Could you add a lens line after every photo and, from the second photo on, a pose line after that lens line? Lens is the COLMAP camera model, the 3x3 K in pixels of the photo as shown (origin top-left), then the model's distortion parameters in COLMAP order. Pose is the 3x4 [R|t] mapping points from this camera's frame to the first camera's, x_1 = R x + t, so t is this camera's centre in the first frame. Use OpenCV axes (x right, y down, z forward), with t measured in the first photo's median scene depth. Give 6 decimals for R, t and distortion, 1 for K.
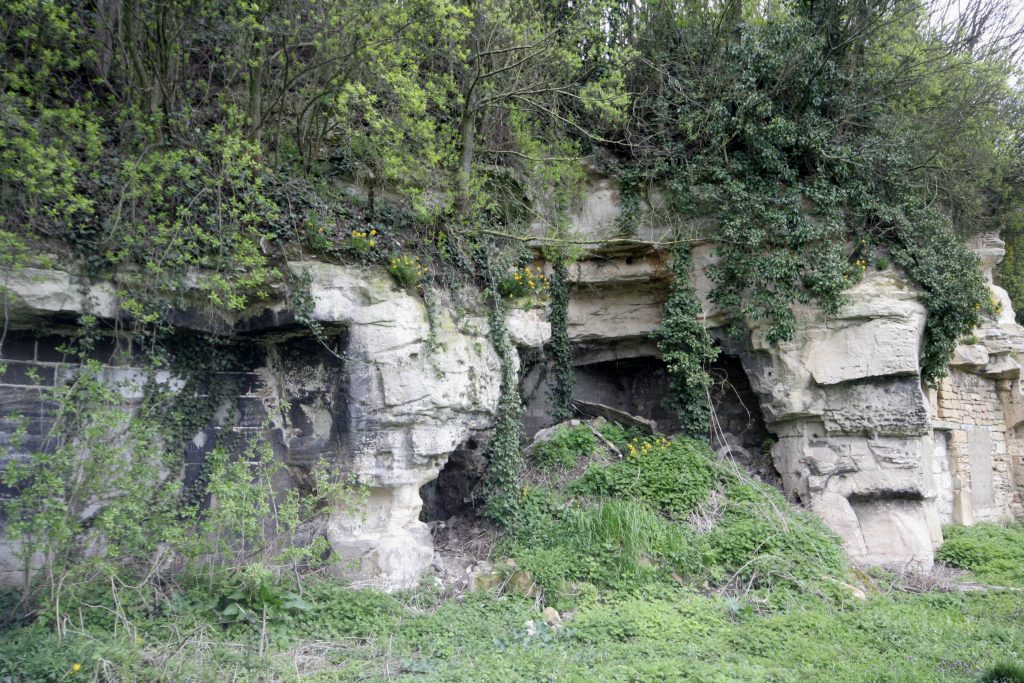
lens RADIAL K [[906.9, 0, 516.4], [0, 906.9, 342.0], [0, 0, 1]] dist [0.012518, 0.017448]
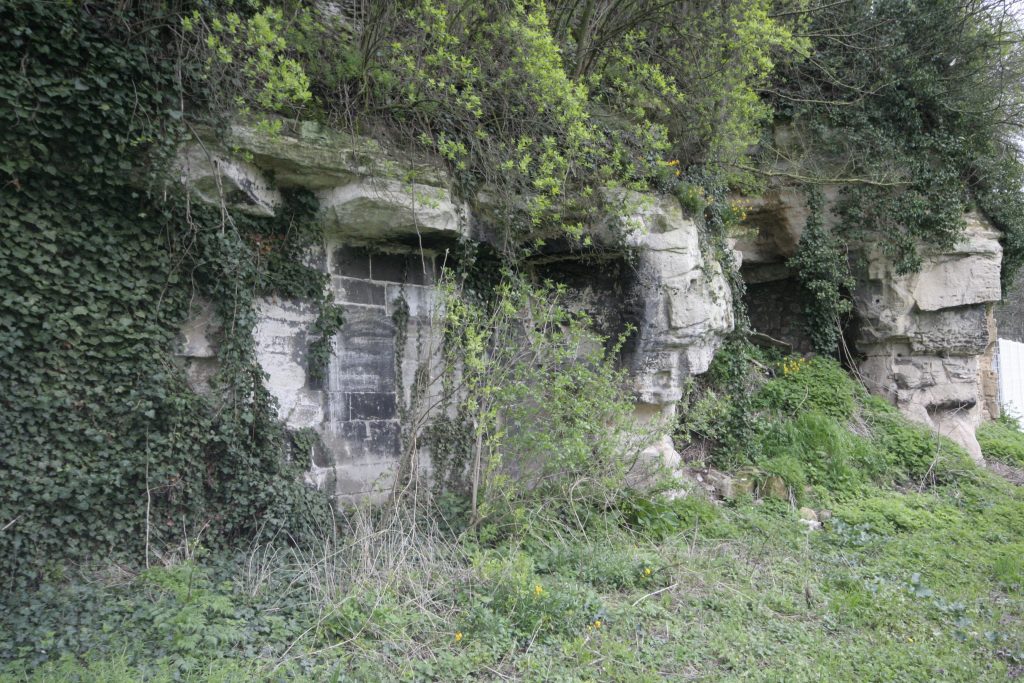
lens RADIAL K [[906.9, 0, 516.4], [0, 906.9, 342.0], [0, 0, 1]] dist [0.012518, 0.017448]
pose [[0.966416, 0.004342, 0.256947, -0.458865], [-0.028238, 0.995597, 0.089381, -0.002577], [-0.255428, -0.093635, 0.962283, 0.018695]]
